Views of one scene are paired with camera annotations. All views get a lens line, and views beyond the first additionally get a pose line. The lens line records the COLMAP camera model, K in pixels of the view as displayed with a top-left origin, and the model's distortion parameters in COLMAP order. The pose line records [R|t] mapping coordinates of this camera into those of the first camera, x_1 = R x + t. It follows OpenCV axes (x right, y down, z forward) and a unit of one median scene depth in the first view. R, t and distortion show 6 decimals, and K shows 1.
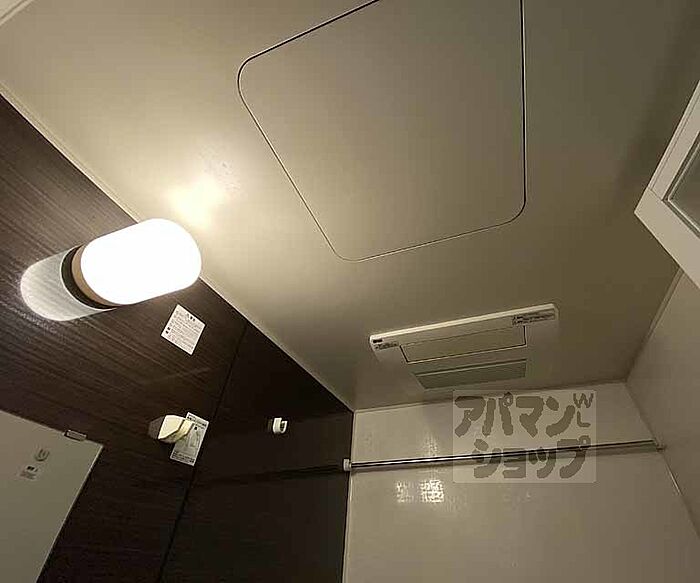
lens RADIAL K [[320.2, 0, 350.0], [0, 320.2, 291.5], [0, 0, 1]] dist [0.000345, -0.000085]
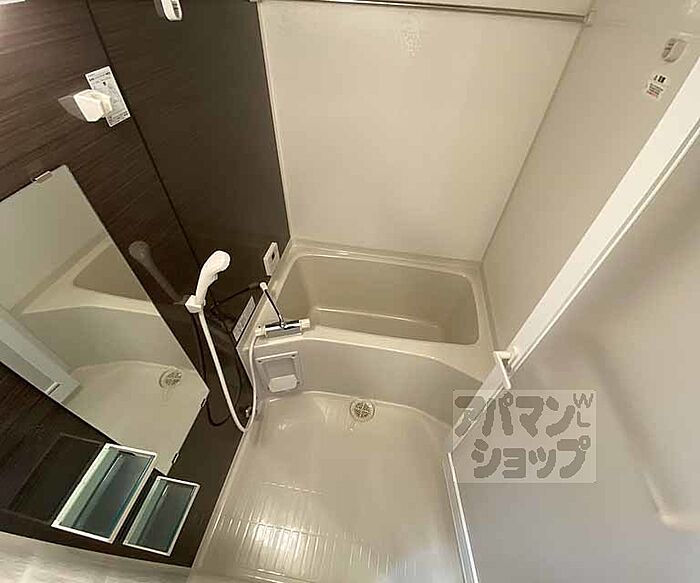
lens RADIAL K [[320.2, 0, 350.0], [0, 320.2, 291.5], [0, 0, 1]] dist [0.000345, -0.000085]
pose [[0.973997, -0.189558, 0.124089, -0.025394], [-0.116574, 0.050339, 0.991905, -0.571048], [-0.194270, -0.980578, 0.026932, 0.274775]]
